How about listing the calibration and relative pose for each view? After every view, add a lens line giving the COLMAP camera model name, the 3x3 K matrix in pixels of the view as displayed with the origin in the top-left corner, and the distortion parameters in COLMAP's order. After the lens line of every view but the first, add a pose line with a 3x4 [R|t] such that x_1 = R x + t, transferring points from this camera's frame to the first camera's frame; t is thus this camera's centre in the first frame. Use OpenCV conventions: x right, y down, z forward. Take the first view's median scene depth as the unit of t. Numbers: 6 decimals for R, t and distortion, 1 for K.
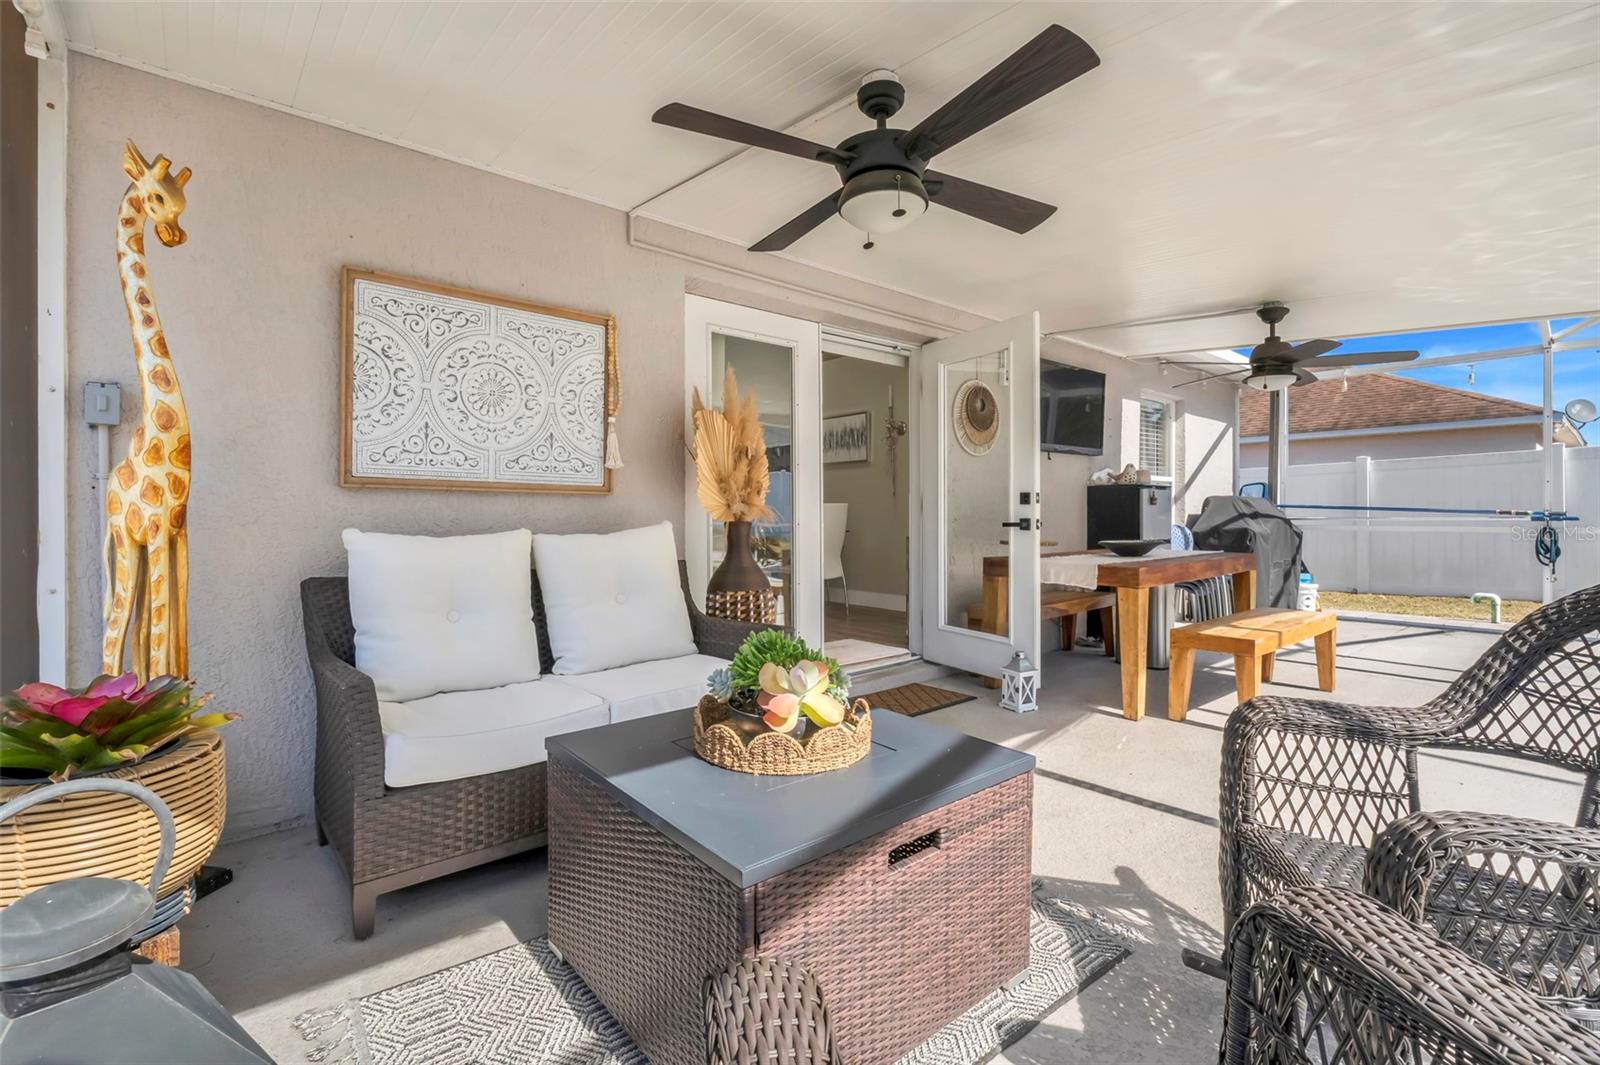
lens RADIAL K [[734.3, 0, 799.7], [0, 734.3, 506.6], [0, 0, 1]] dist [0.029093, 0.000263]
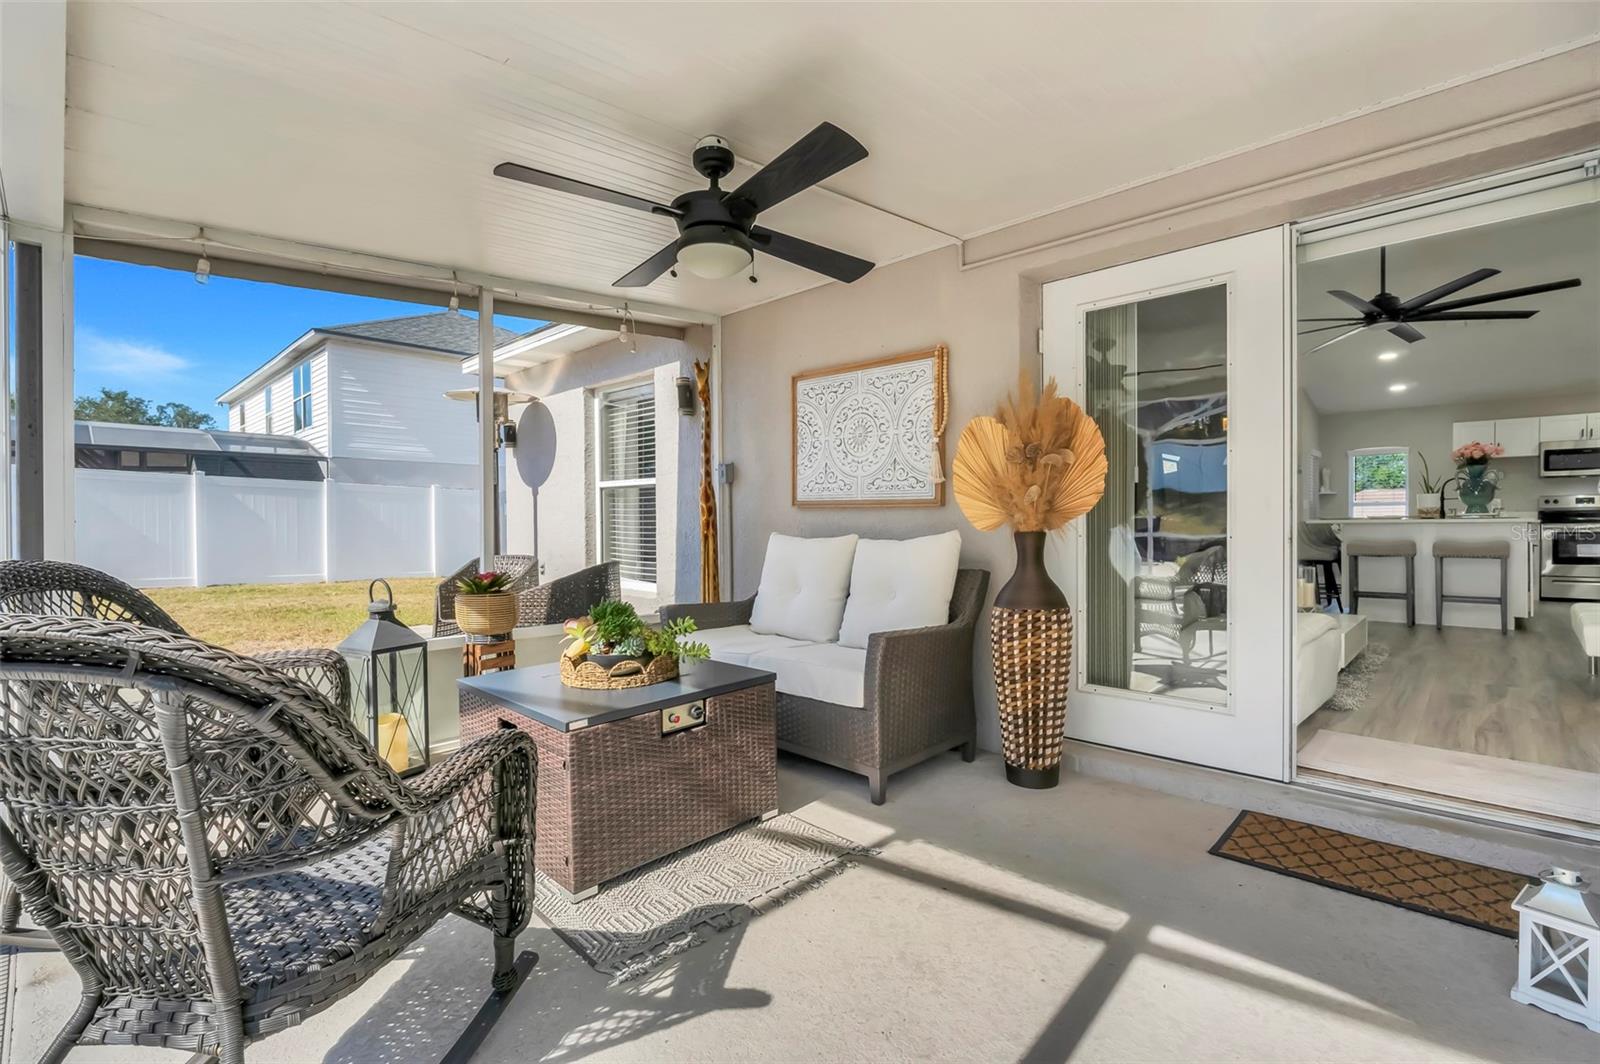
lens RADIAL K [[712.9, 0, 792.4], [0, 712.9, 532.1], [0, 0, 1]] dist [-0.005082, -0.000671]
pose [[0.083507, 0.013222, -0.996419, 0.878233], [0.009784, 0.999853, 0.014088, 0.006553], [0.996459, -0.010926, 0.083366, 0.747801]]
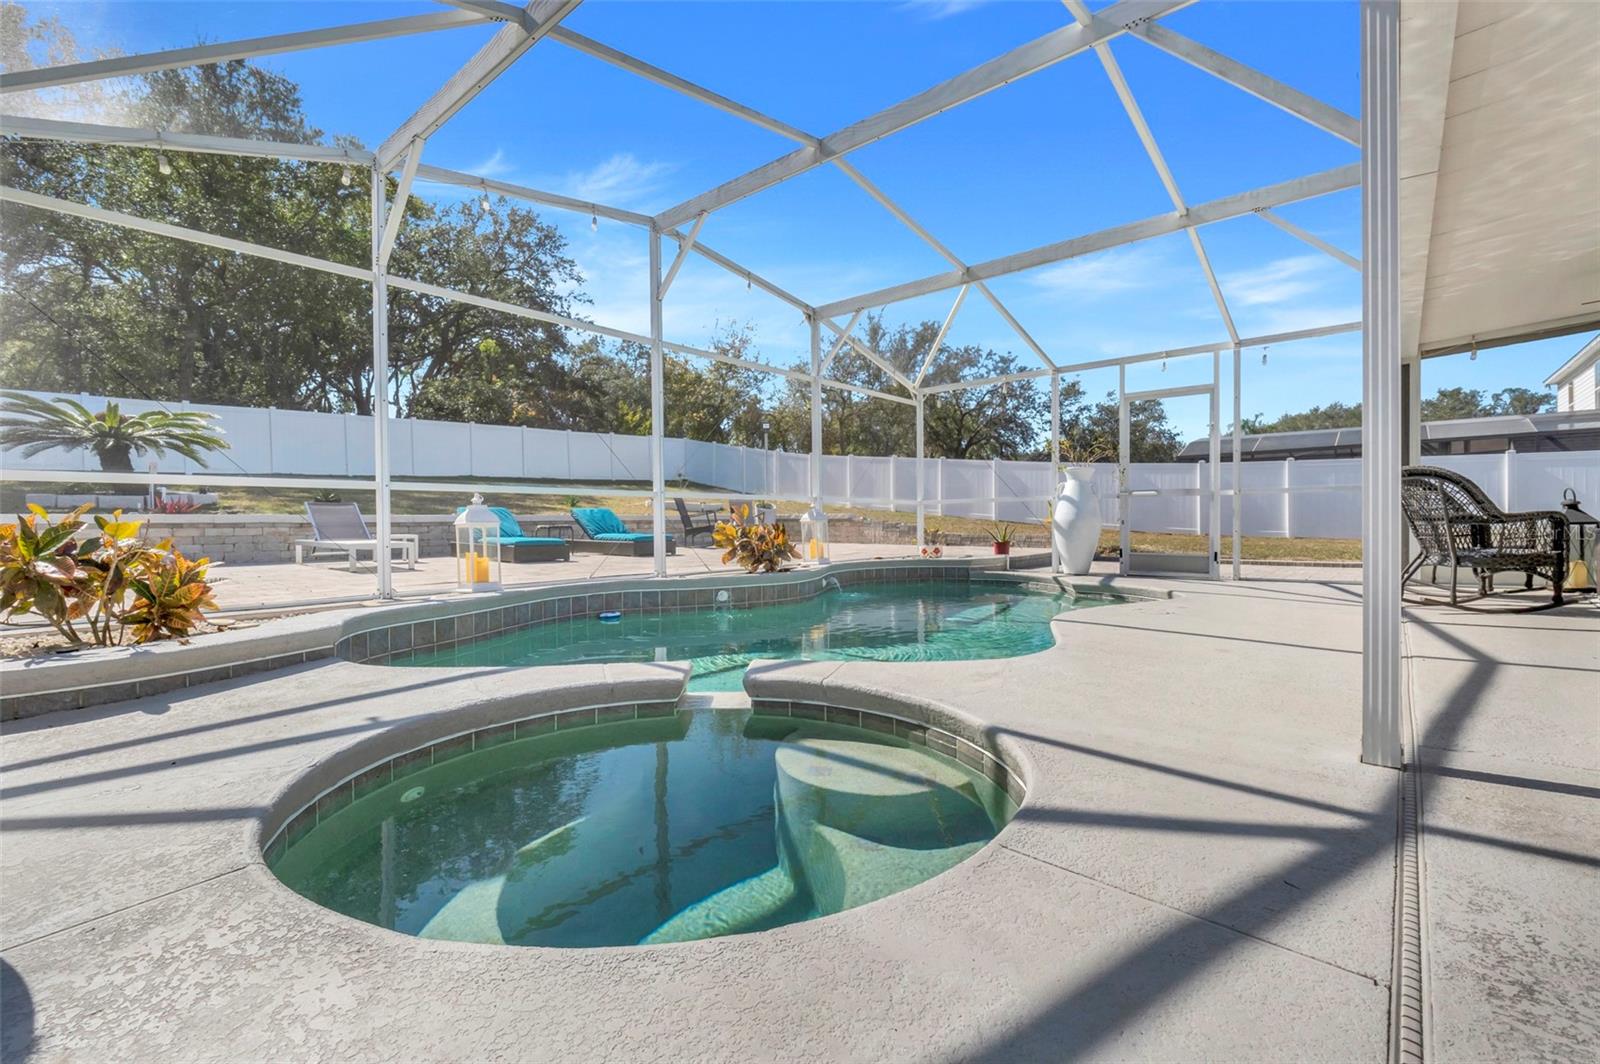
lens RADIAL K [[722.2, 0, 797.7], [0, 722.2, 527.9], [0, 0, 1]] dist [-0.003390, -0.000033]
pose [[-0.987934, 0.009391, -0.154589, 3.418587], [0.009549, 0.999954, -0.000275, 0.323077], [0.154579, -0.001748, -0.987979, 2.881600]]
